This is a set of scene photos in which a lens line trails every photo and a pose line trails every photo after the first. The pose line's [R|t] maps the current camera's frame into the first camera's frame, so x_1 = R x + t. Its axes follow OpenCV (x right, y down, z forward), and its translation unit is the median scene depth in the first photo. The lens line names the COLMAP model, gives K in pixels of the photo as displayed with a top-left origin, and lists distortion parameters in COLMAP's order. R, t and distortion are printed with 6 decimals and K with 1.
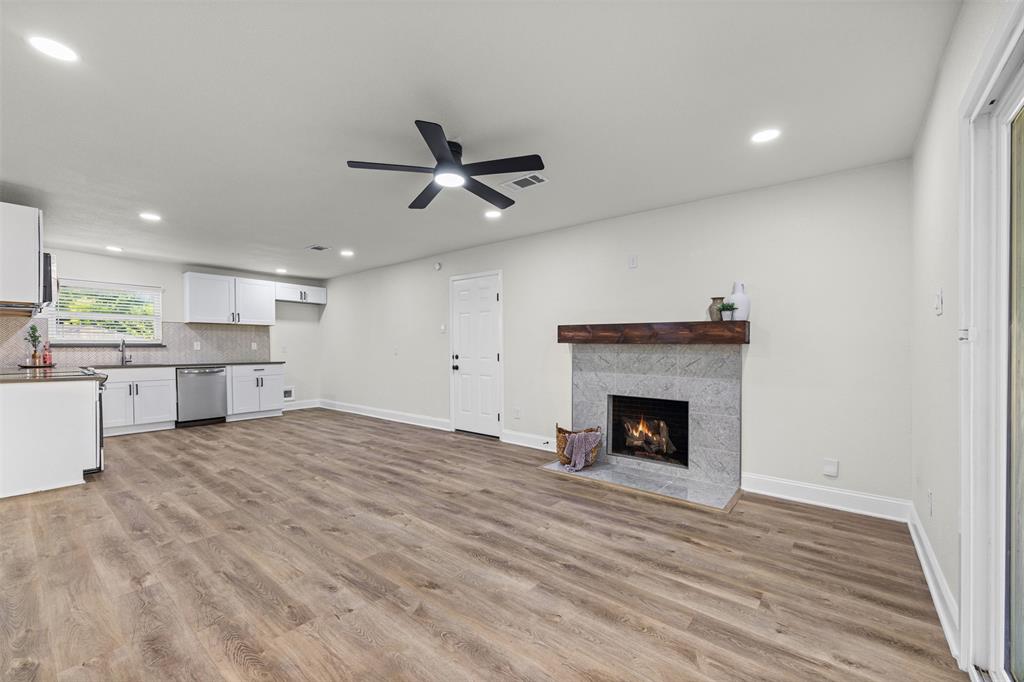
lens RADIAL K [[411.6, 0, 505.8], [0, 411.6, 349.3], [0, 0, 1]] dist [-0.000494, 0.001313]
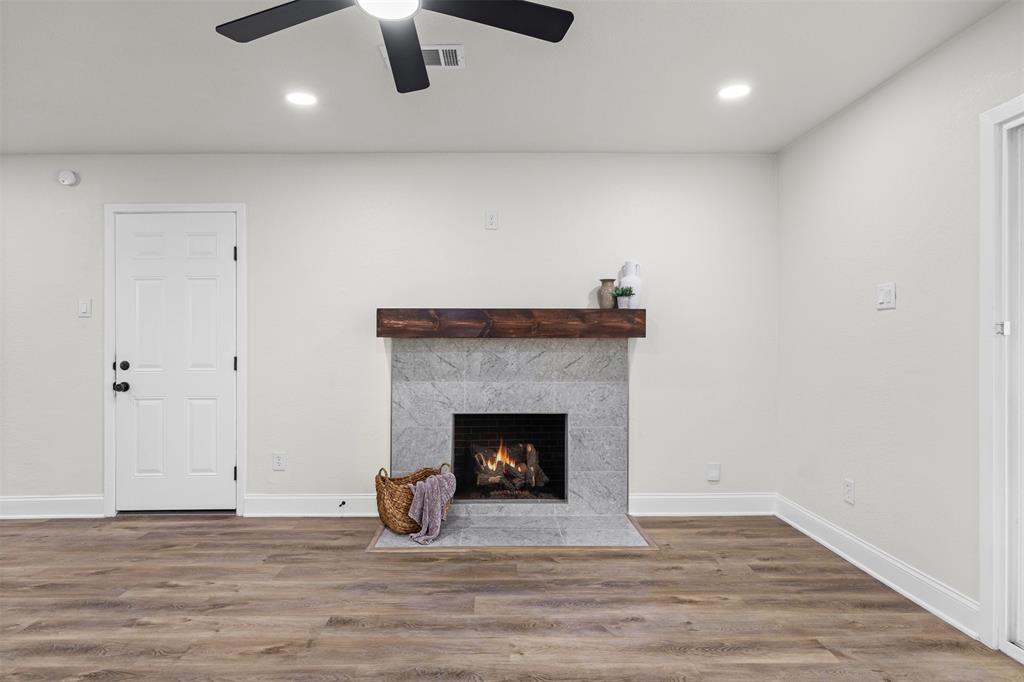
lens RADIAL K [[557.6, 0, 501.6], [0, 557.6, 333.2], [0, 0, 1]] dist [0.003039, 0.000215]
pose [[0.766263, 0.002094, 0.642523, -0.326794], [0.011531, 0.999789, -0.017011, -0.005536], [-0.642423, 0.020444, 0.766077, 0.301200]]
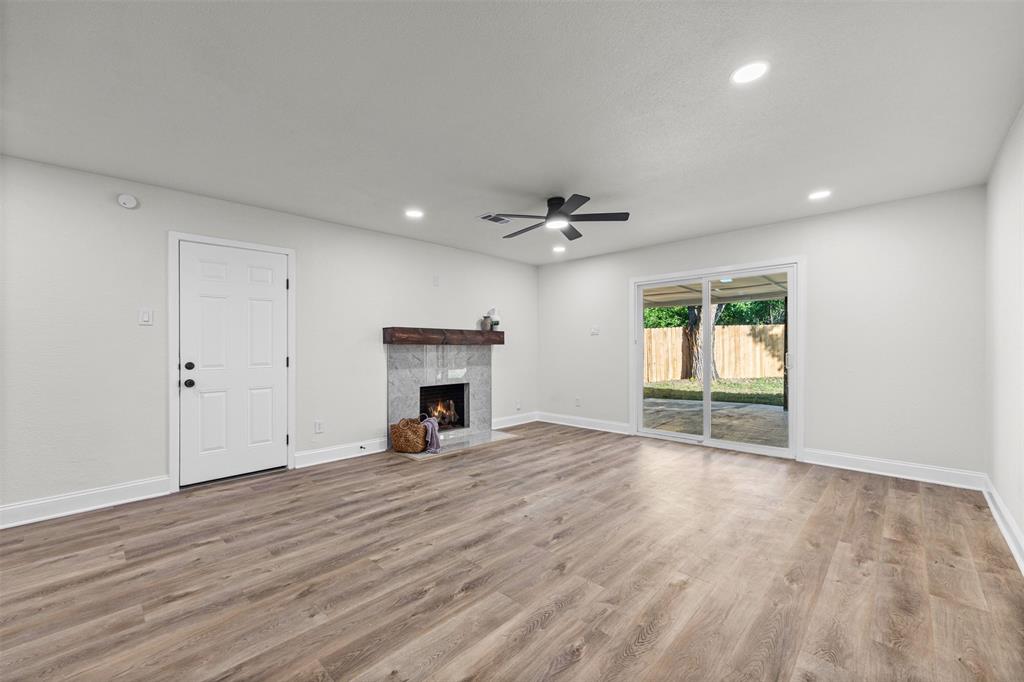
lens RADIAL K [[411.6, 0, 507.6], [0, 411.6, 345.5], [0, 0, 1]] dist [-0.000494, 0.001313]
pose [[0.086827, -0.002343, 0.996221, -1.099918], [0.013636, 0.999906, 0.001163, -0.009508], [-0.996130, 0.013483, 0.086851, 0.764482]]
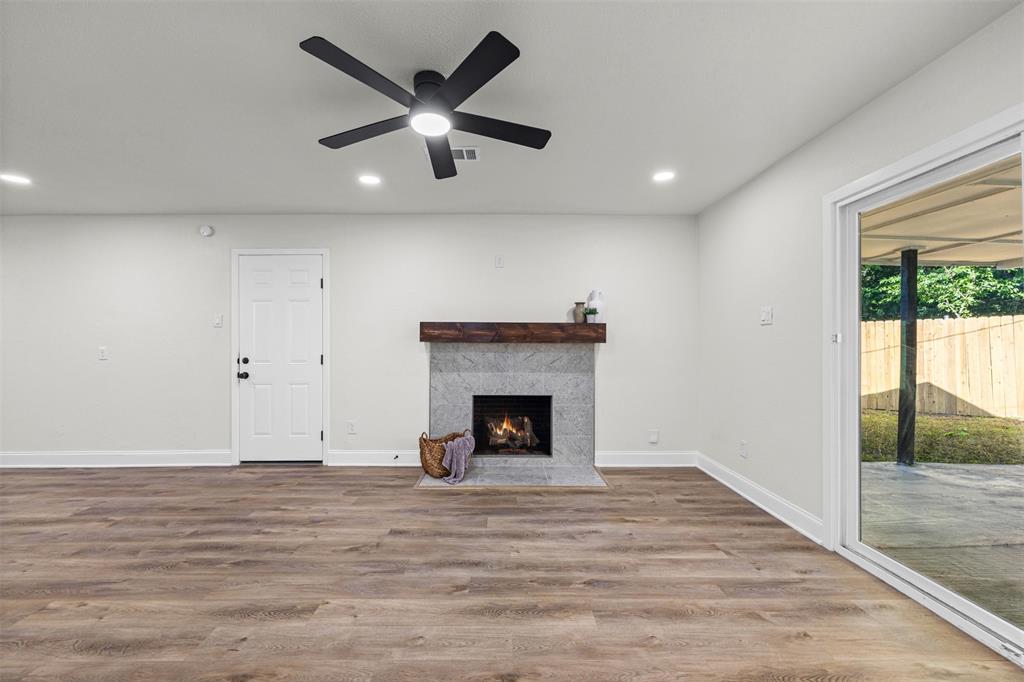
lens RADIAL K [[411.6, 0, 506.5], [0, 411.6, 341.1], [0, 0, 1]] dist [-0.000494, 0.001313]
pose [[0.768229, 0.001725, 0.640172, -0.367134], [0.007698, 0.999899, -0.011931, -0.005736], [-0.640129, 0.014094, 0.768139, 0.248282]]
